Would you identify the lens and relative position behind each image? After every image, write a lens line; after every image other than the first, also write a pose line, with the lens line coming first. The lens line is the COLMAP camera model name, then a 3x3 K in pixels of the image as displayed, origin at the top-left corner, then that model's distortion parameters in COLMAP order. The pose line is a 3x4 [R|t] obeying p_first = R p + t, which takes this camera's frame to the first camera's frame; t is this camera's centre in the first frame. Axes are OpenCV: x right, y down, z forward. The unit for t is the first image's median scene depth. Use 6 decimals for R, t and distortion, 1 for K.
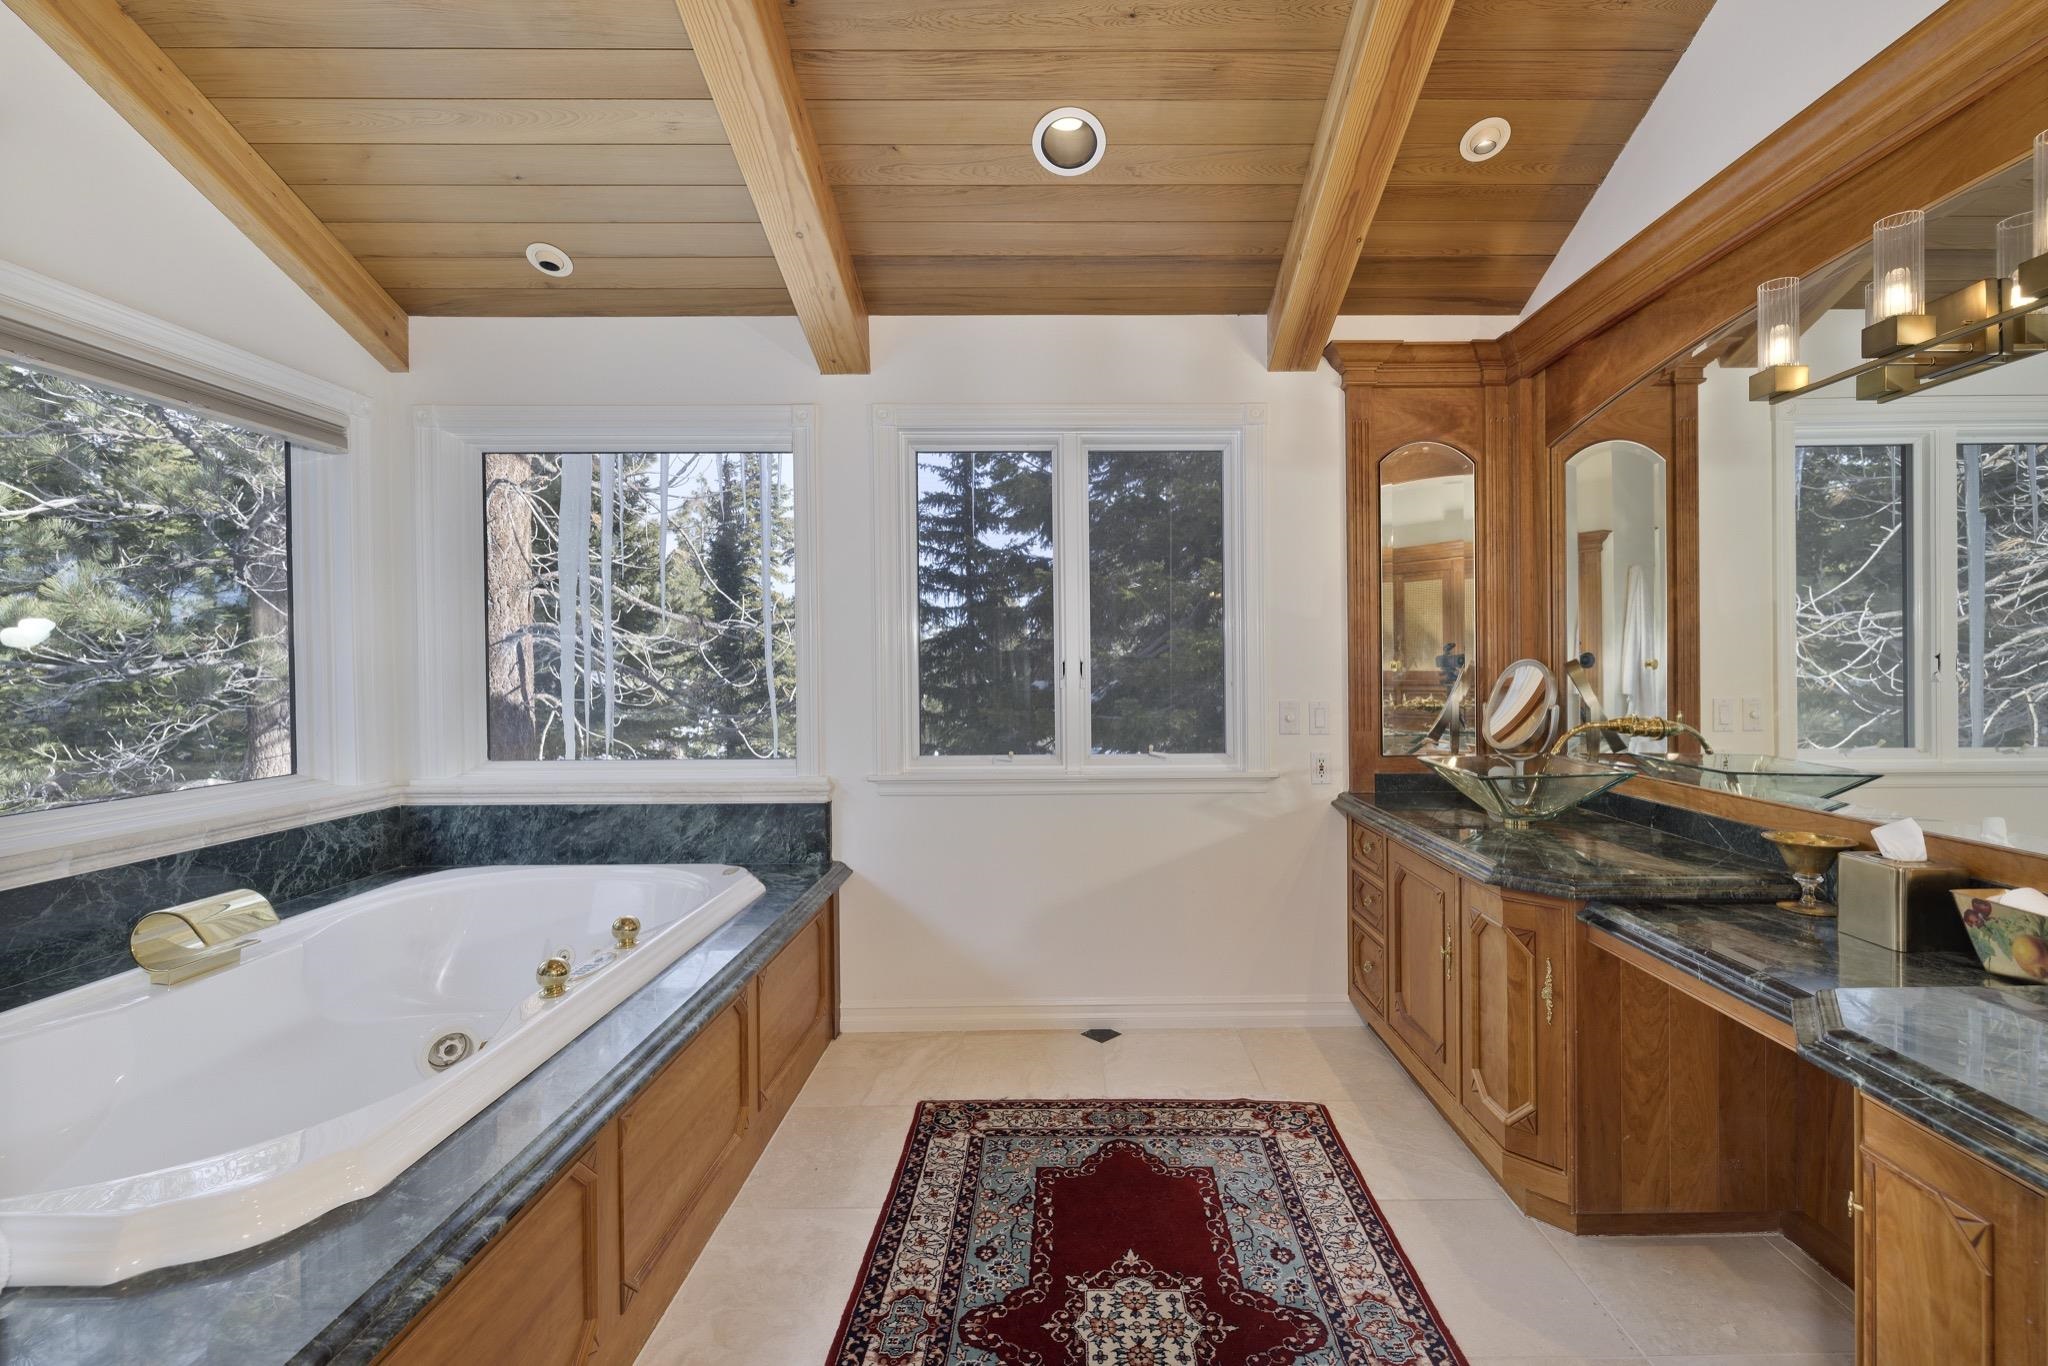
lens RADIAL K [[858.9, 0, 1078.8], [0, 858.9, 668.8], [0, 0, 1]] dist [0.001049, -0.000629]
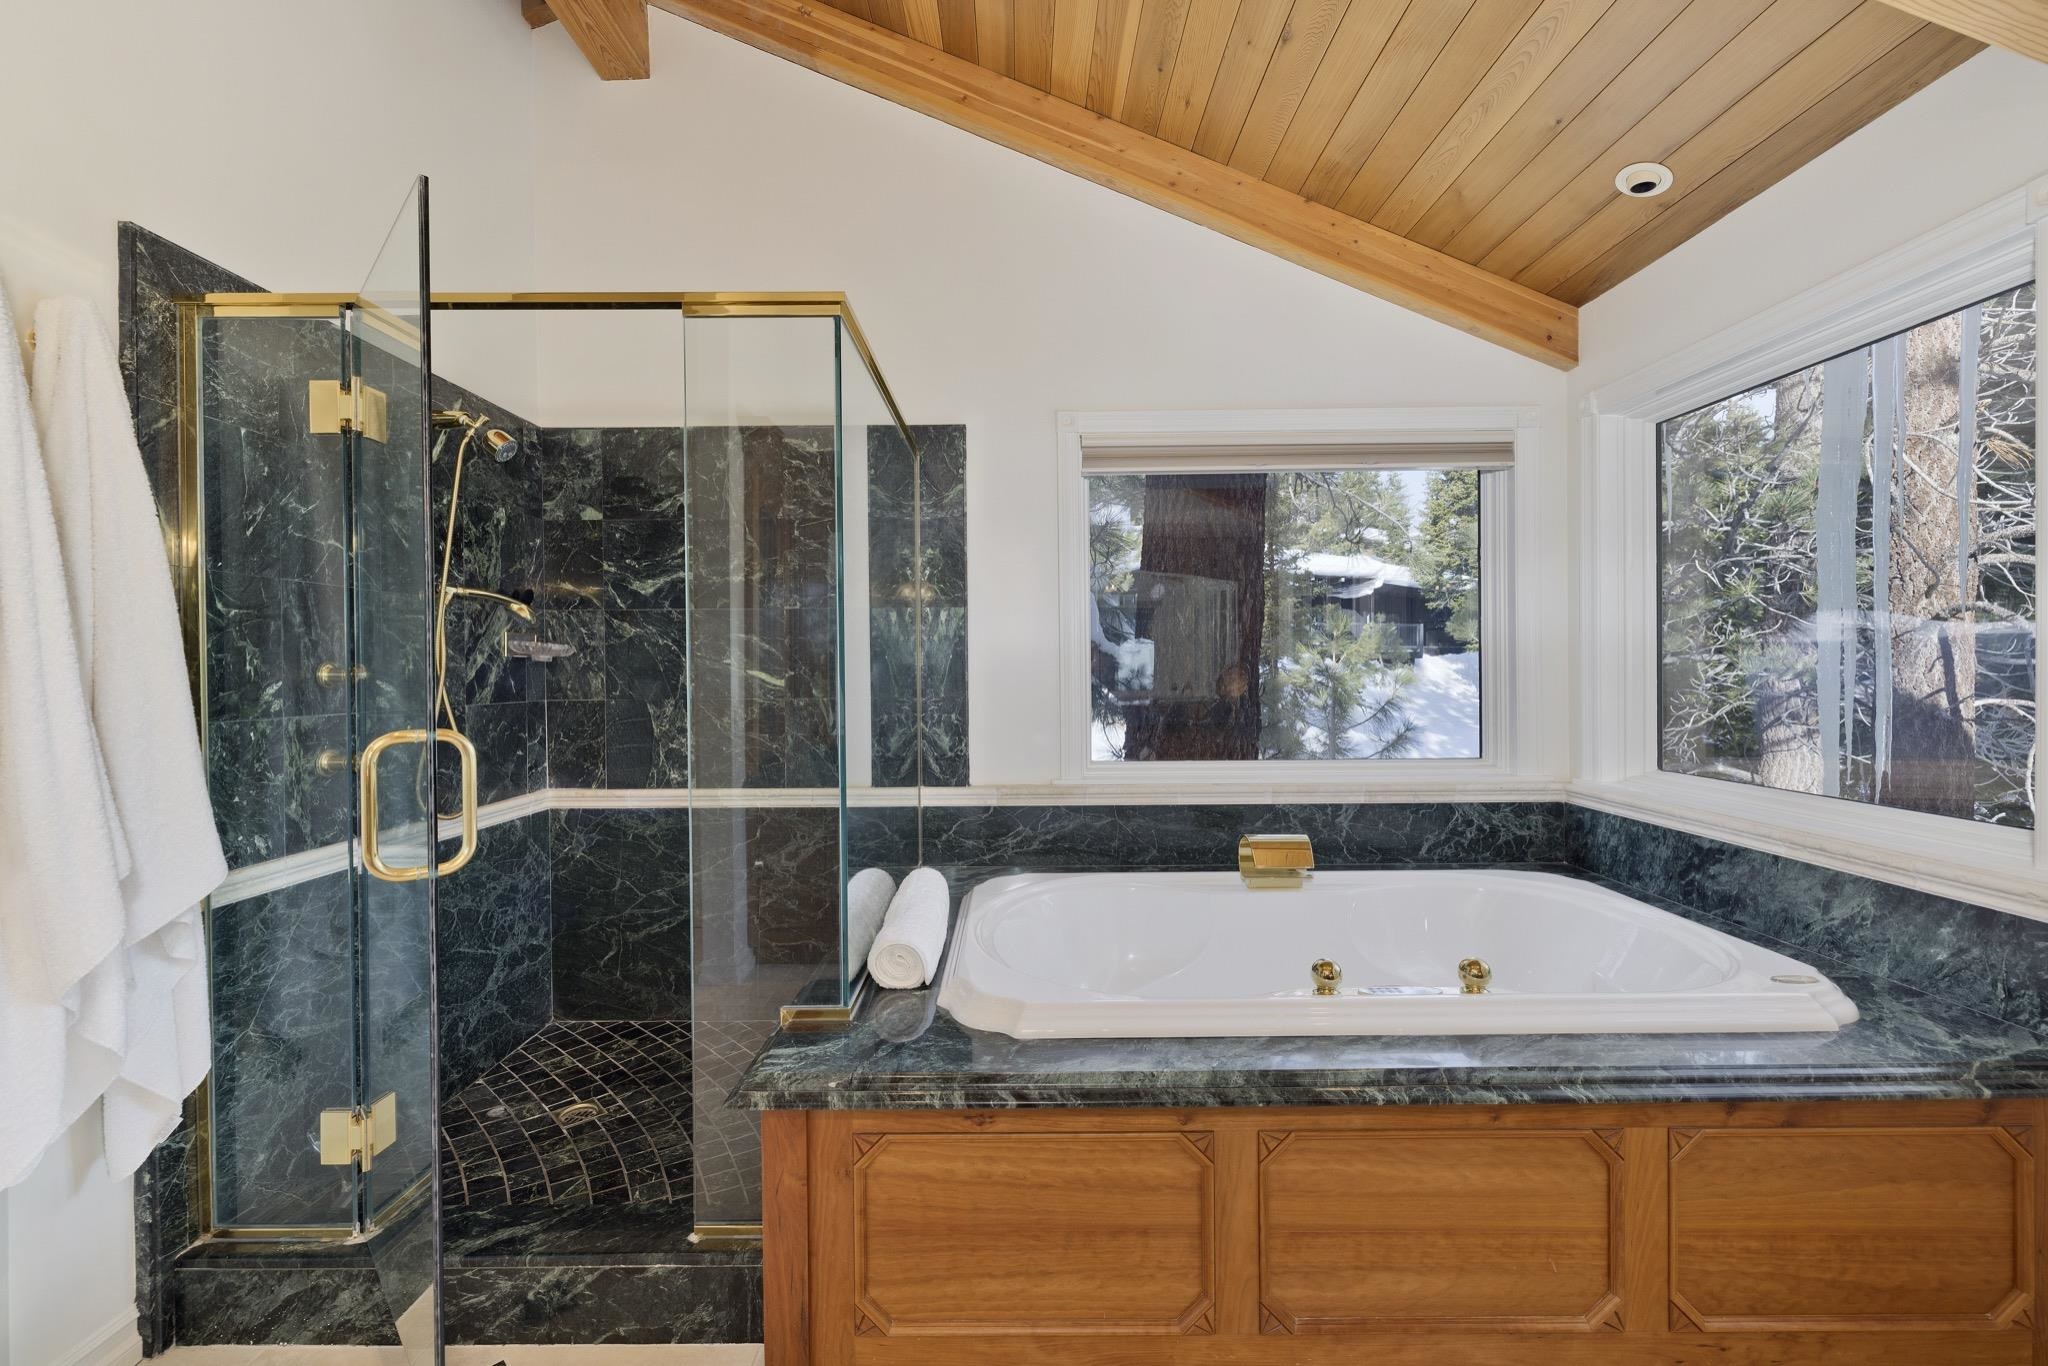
lens RADIAL K [[858.9, 0, 1025.1], [0, 858.9, 675.2], [0, 0, 1]] dist [0.001049, -0.000629]
pose [[0.002389, 0.015260, -0.999881, 0.213507], [-0.000020, 0.999884, 0.015260, -0.004792], [0.999997, -0.000016, 0.002389, 0.366319]]
